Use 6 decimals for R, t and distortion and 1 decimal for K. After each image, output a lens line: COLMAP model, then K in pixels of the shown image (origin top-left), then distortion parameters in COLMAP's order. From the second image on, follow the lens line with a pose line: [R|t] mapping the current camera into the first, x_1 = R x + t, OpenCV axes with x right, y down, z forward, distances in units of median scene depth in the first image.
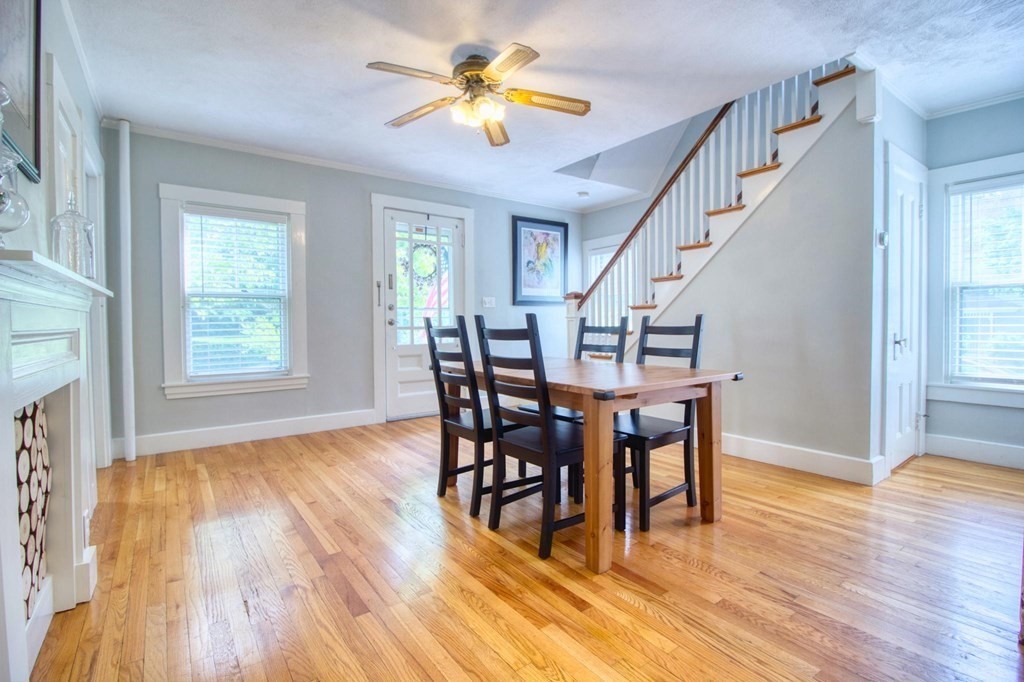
lens RADIAL K [[473.8, 0, 515.9], [0, 473.8, 335.3], [0, 0, 1]] dist [0.002761, -0.015319]
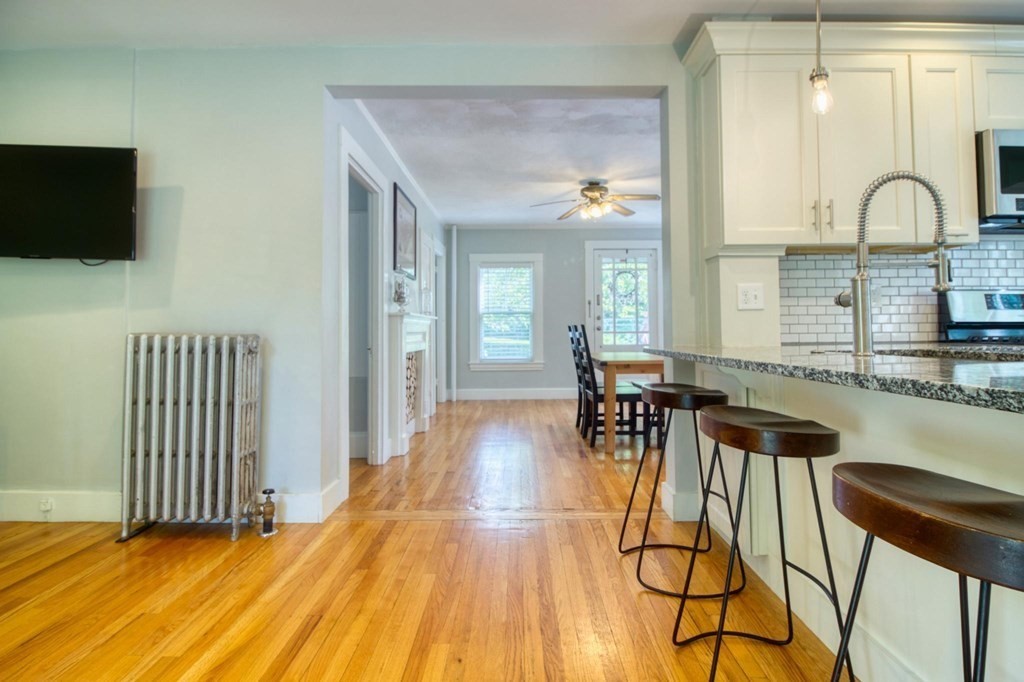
lens RADIAL K [[522.6, 0, 517.8], [0, 522.6, 313.6], [0, 0, 1]] dist [0.003367, -0.015358]
pose [[0.807811, -0.018362, -0.589155, 0.789776], [-0.013675, 0.998662, -0.049876, 0.016943], [0.589282, 0.048347, 0.806479, -0.698616]]
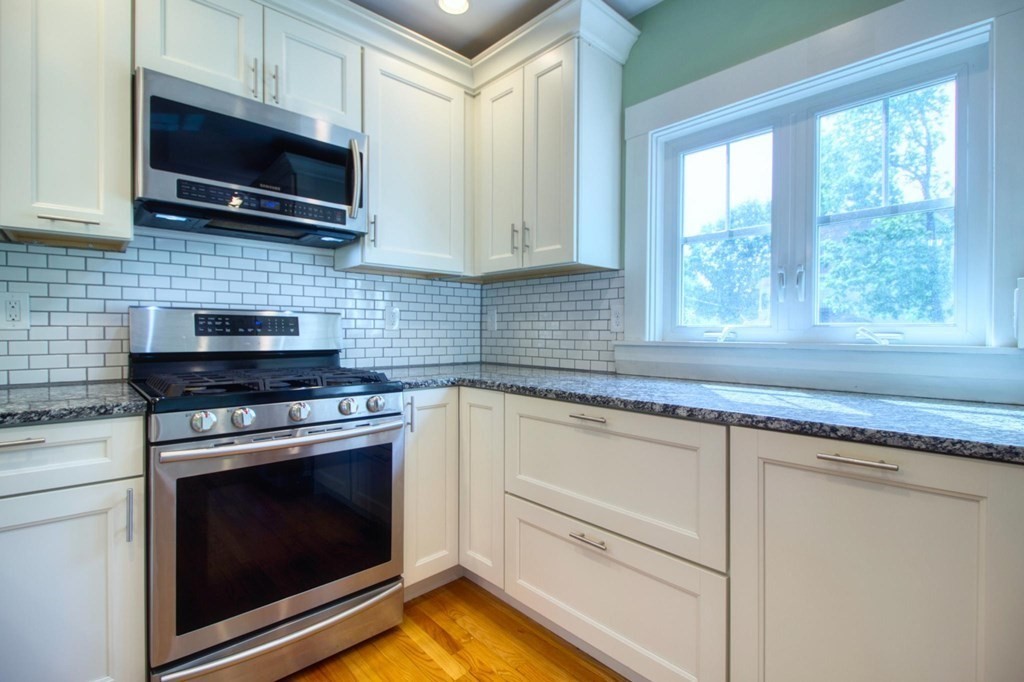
lens RADIAL K [[480.3, 0, 513.7], [0, 480.3, 335.7], [0, 0, 1]] dist [0.010524, -0.016132]
pose [[0.993394, 0.010453, 0.114275, 1.269030], [-0.008664, 0.999832, -0.016141, -0.041842], [-0.114425, 0.015044, 0.993318, -0.131515]]
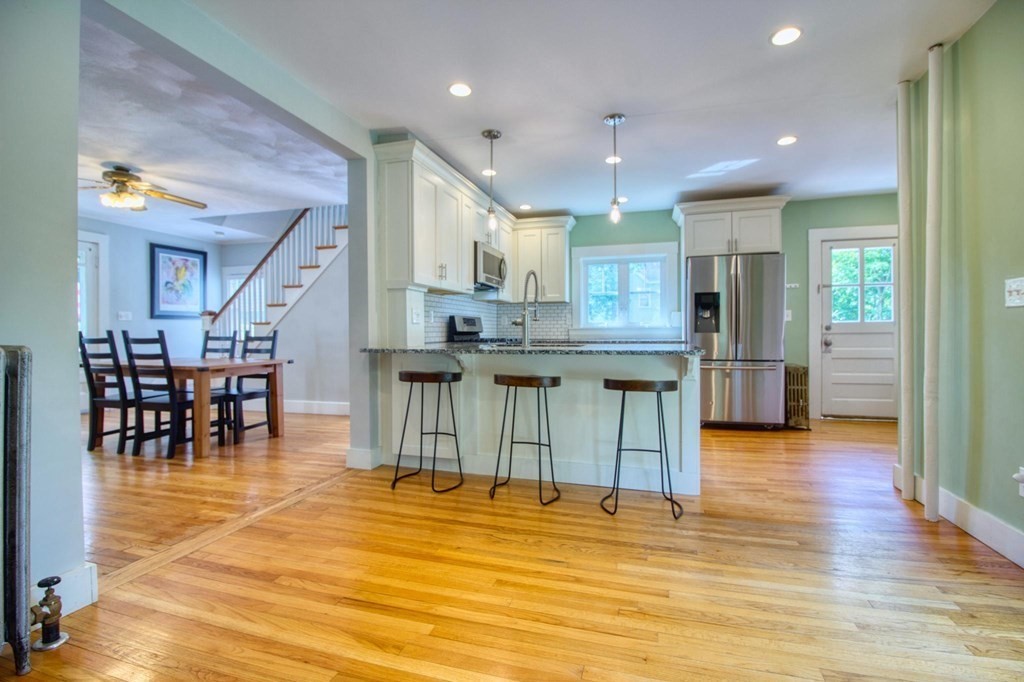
lens RADIAL K [[473.8, 0, 515.9], [0, 473.8, 335.3], [0, 0, 1]] dist [0.002761, -0.015319]
pose [[0.795899, -0.001519, 0.605428, 0.012312], [0.013900, 0.999779, -0.015765, 0.017565], [-0.605270, 0.020963, 0.795744, -0.961382]]
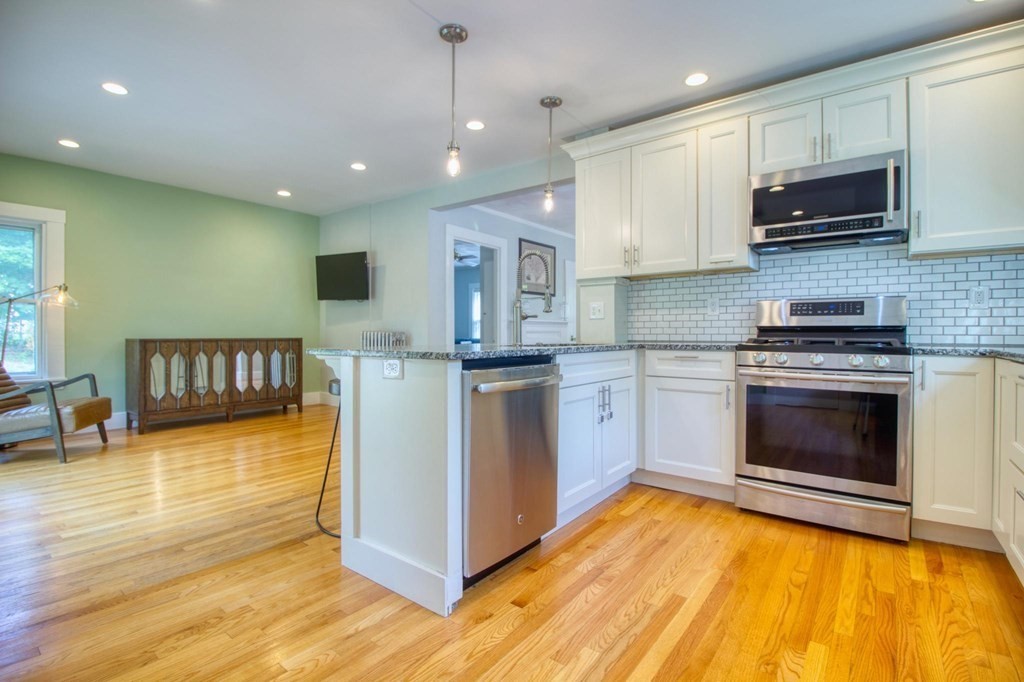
lens RADIAL K [[473.8, 0, 515.9], [0, 473.8, 335.3], [0, 0, 1]] dist [0.002761, -0.015319]
pose [[0.281099, 0.013834, -0.959579, 1.749688], [-0.025409, 0.999653, 0.006969, 0.001509], [0.959342, 0.022423, 0.281353, -0.316217]]
